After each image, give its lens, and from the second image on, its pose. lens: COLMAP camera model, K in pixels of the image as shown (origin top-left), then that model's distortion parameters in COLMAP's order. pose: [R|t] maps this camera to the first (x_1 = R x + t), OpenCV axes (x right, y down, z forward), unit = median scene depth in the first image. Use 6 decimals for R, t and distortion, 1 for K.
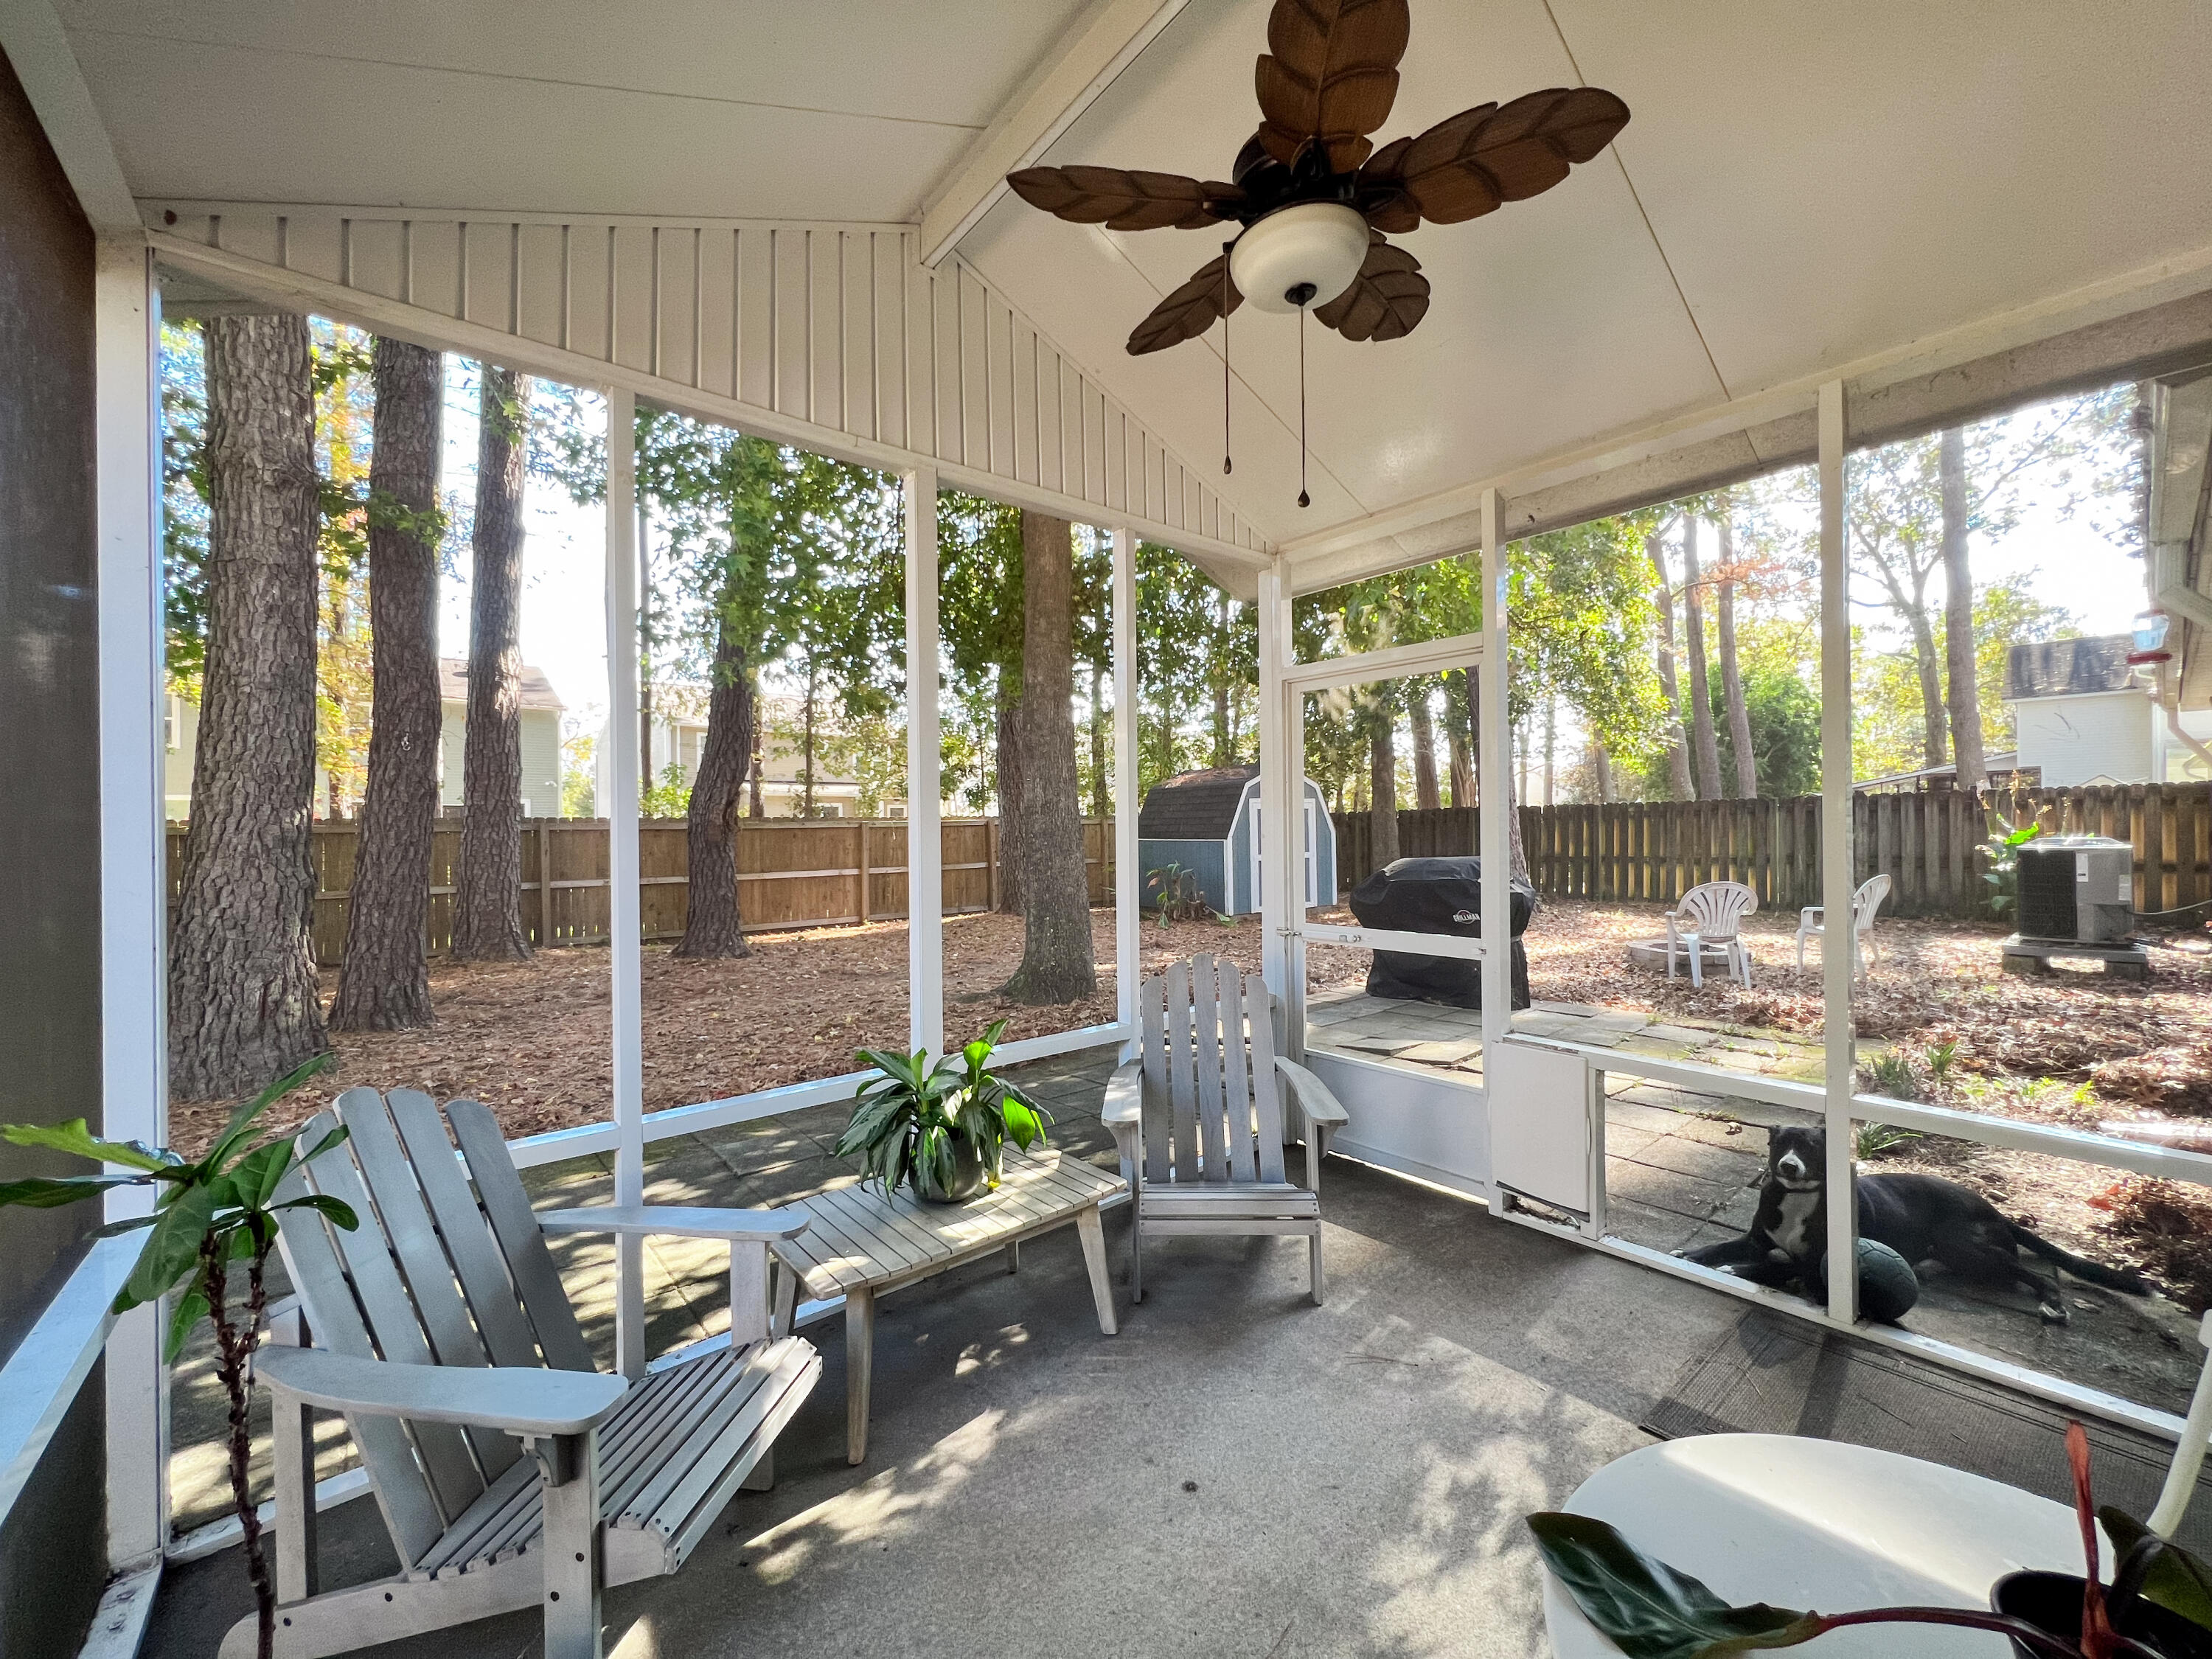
lens RADIAL K [[881.8, 0, 1106.2], [0, 881.8, 822.0], [0, 0, 1]] dist [0.000949, -0.000130]
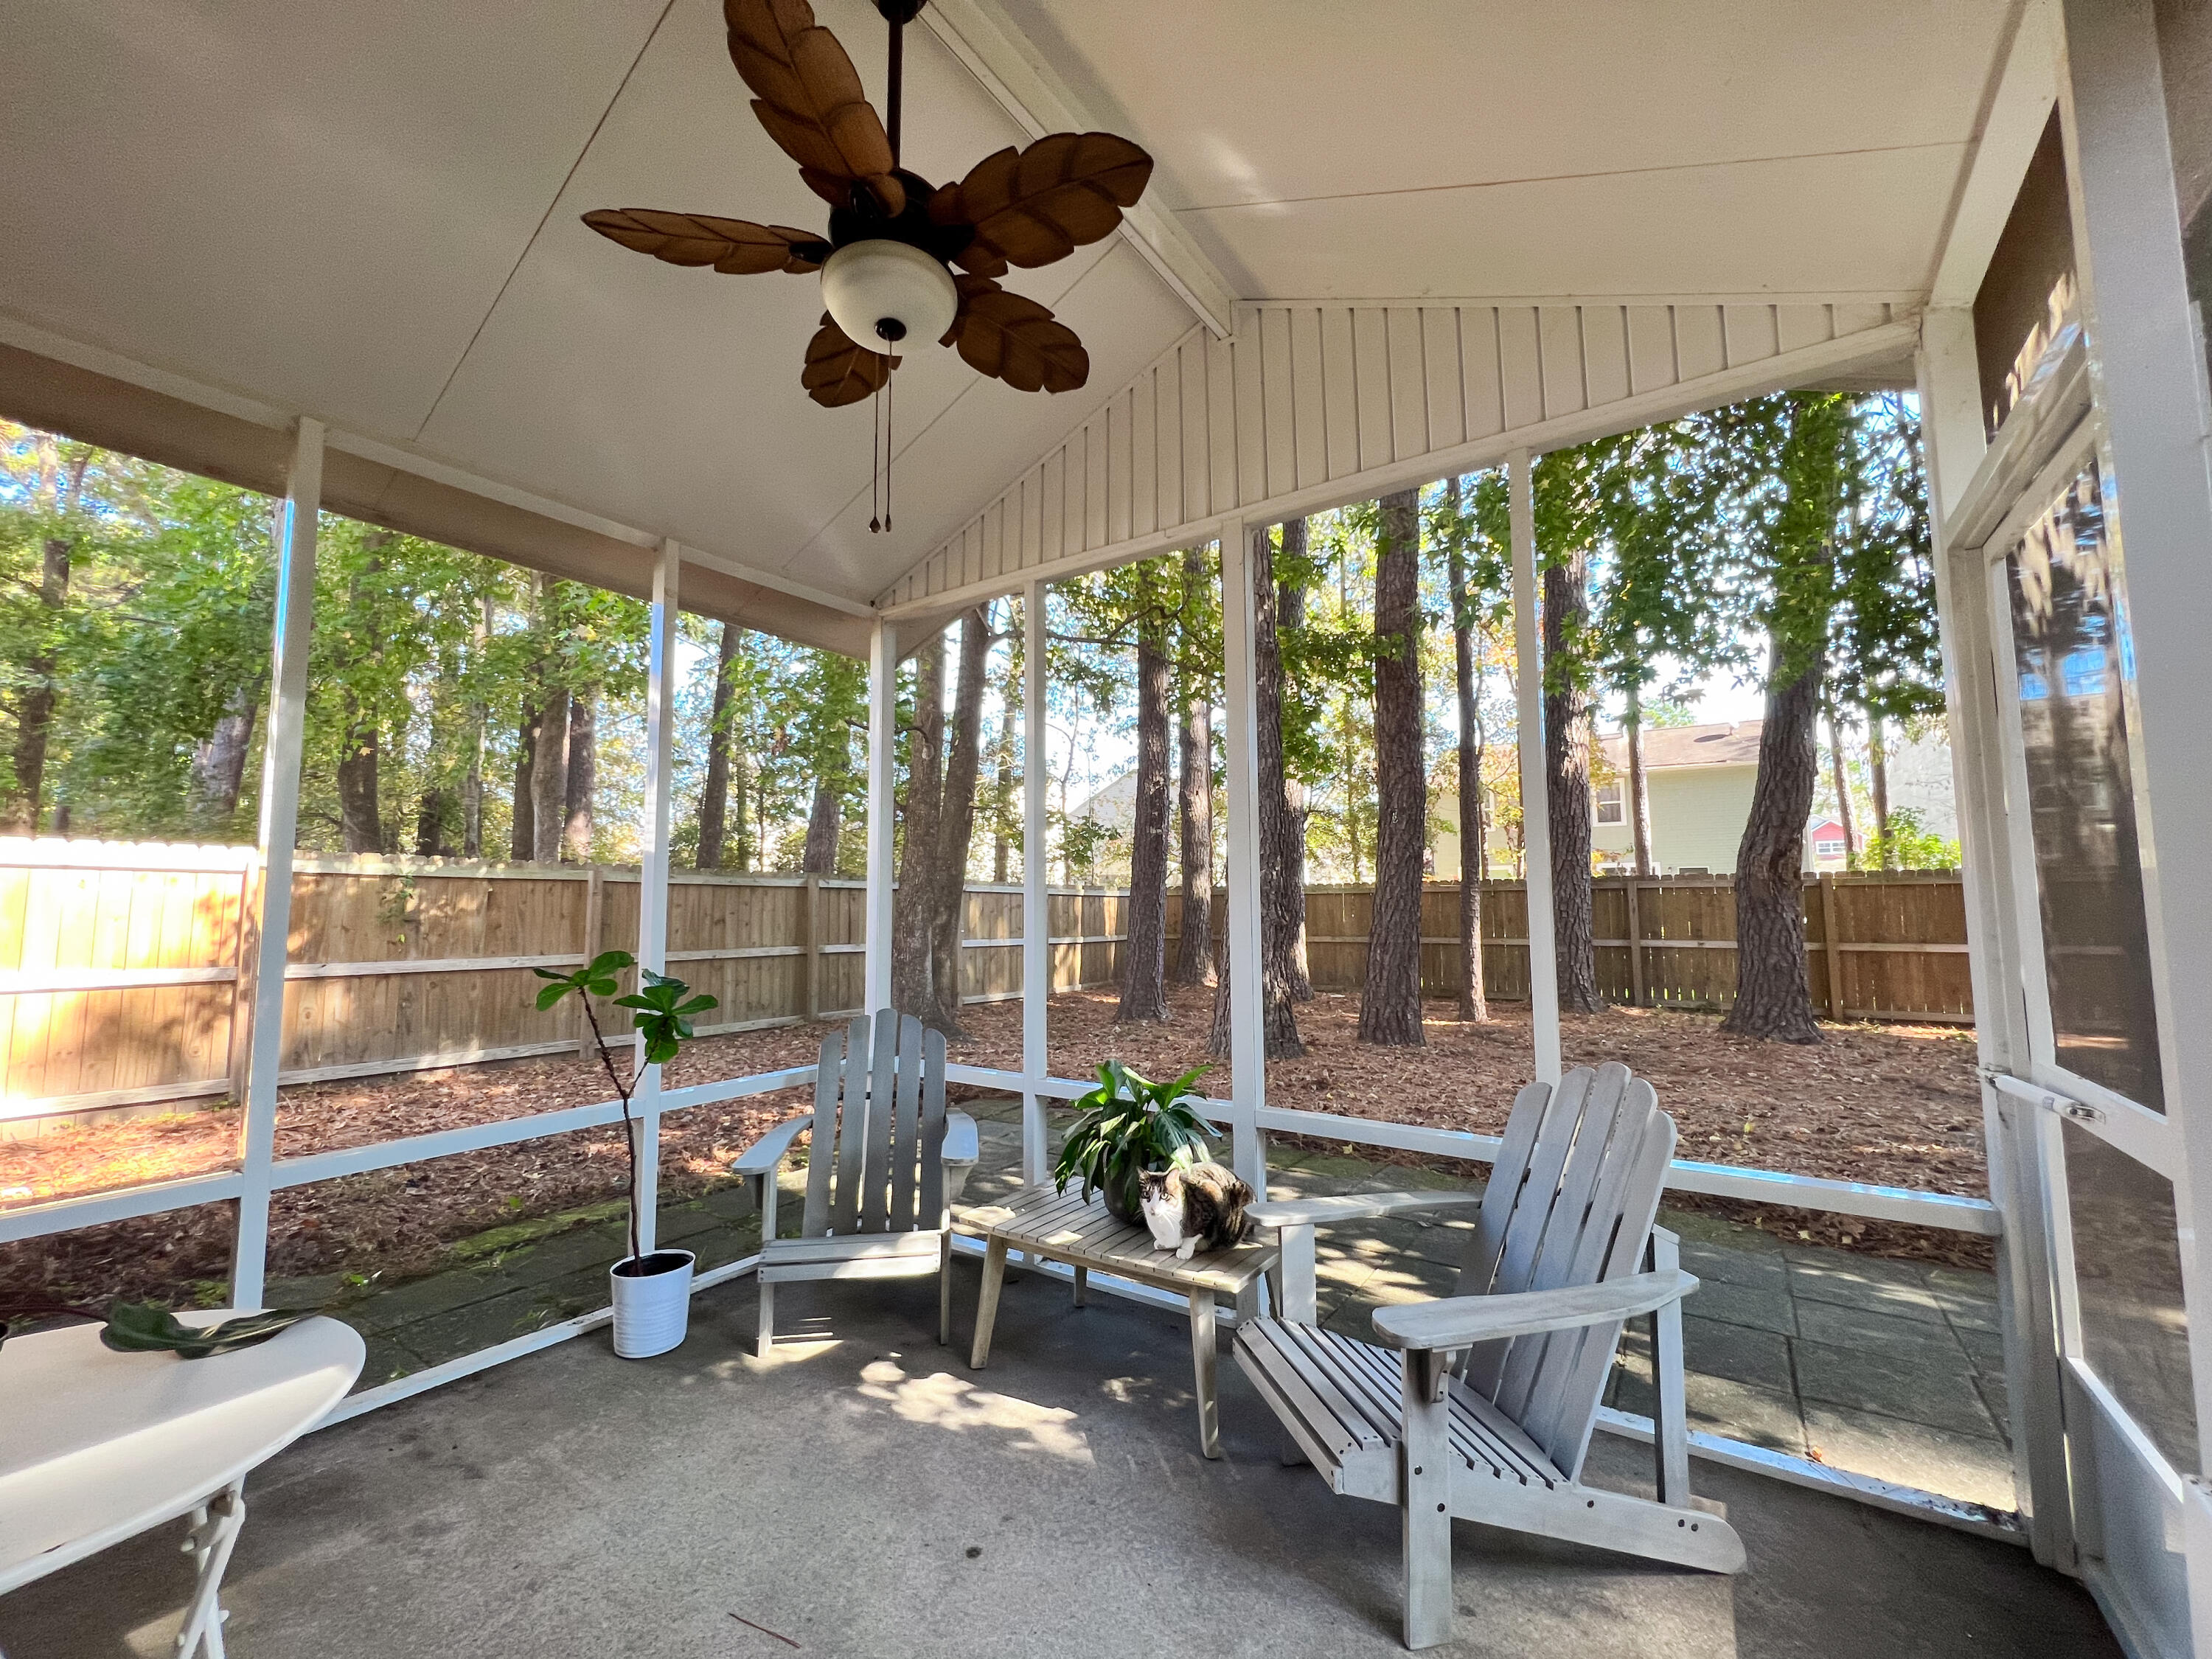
lens RADIAL K [[892.1, 0, 1095.4], [0, 892.1, 836.4], [0, 0, 1]] dist [-0.000632, -0.000047]
pose [[0.238055, -0.063467, -0.969176, 0.343345], [0.009942, 0.997970, -0.062911, 0.013720], [0.971201, 0.005341, 0.238203, 0.278360]]
